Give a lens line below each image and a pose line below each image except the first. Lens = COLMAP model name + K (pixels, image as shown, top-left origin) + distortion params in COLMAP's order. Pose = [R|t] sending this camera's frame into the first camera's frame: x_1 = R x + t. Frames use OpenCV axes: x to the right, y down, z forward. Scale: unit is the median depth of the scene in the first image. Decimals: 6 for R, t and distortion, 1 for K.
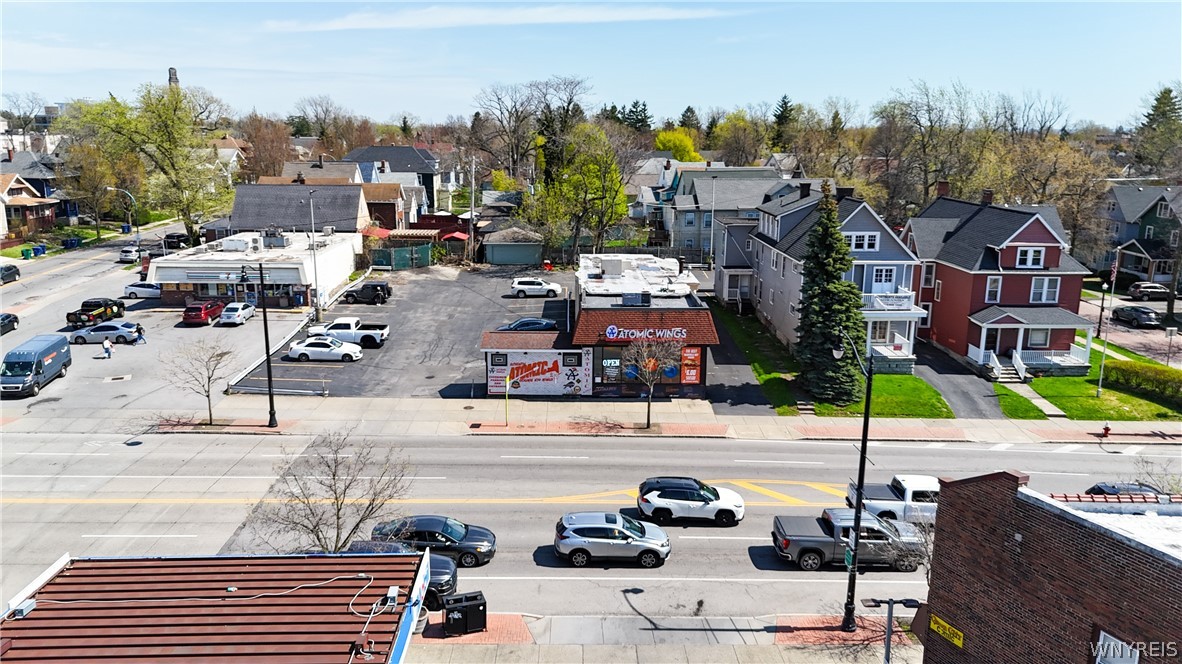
lens RADIAL K [[866.7, 0, 591.0], [0, 866.7, 332.0], [0, 0, 1]] dist [0.078329, -0.084194]
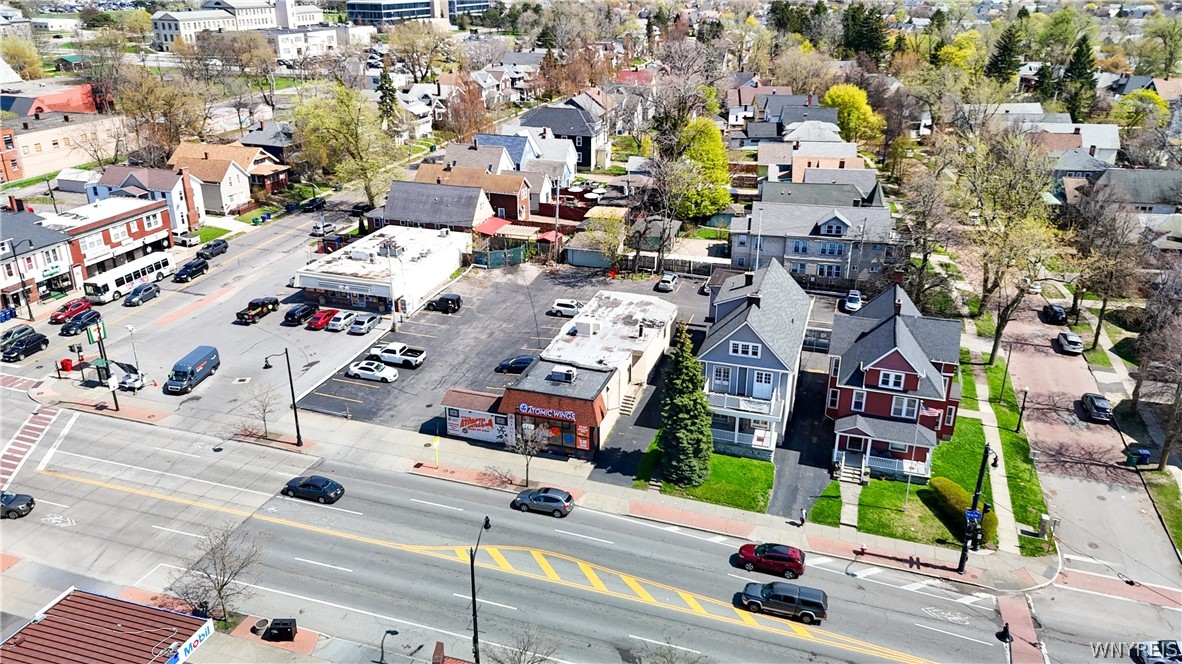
lens RADIAL K [[866.7, 0, 591.0], [0, 866.7, 332.0], [0, 0, 1]] dist [0.078329, -0.084194]
pose [[0.945941, 0.120685, -0.301049, 0.464154], [-0.069928, 0.982253, 0.174040, -0.323254], [0.316710, -0.143580, 0.937593, -0.213751]]
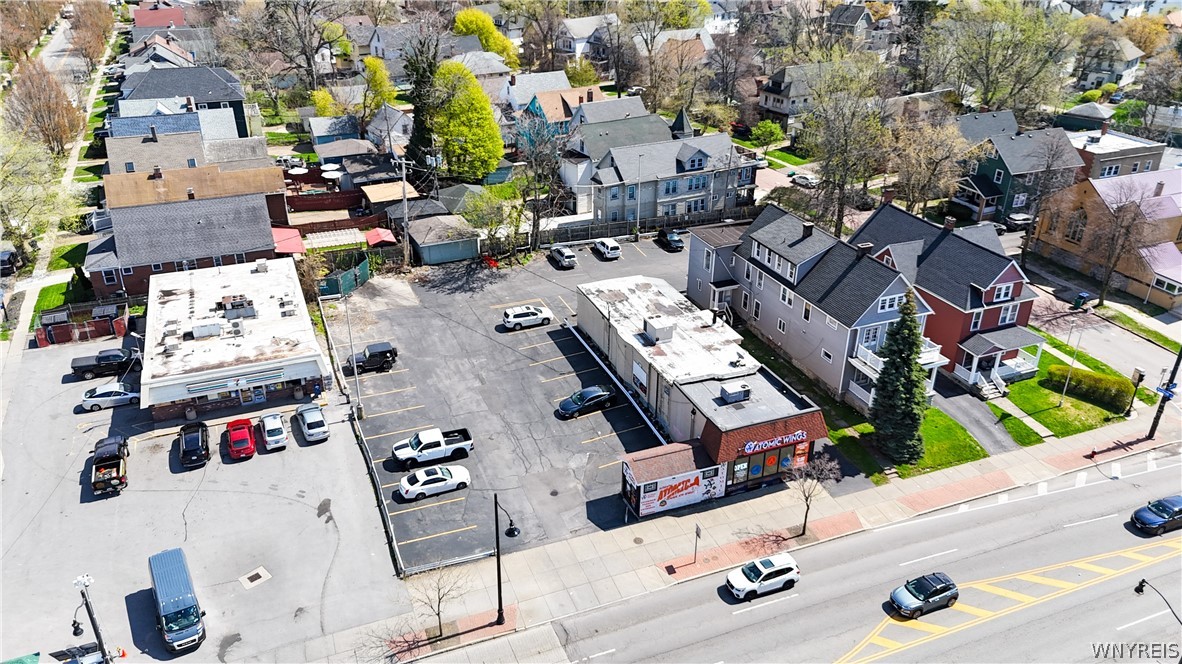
lens RADIAL K [[866.7, 0, 591.0], [0, 866.7, 332.0], [0, 0, 1]] dist [0.078329, -0.084194]
pose [[0.932368, -0.165024, 0.321646, -0.442448], [0.080474, 0.962150, 0.260366, -0.397979], [-0.352439, -0.216873, 0.910359, 0.073553]]
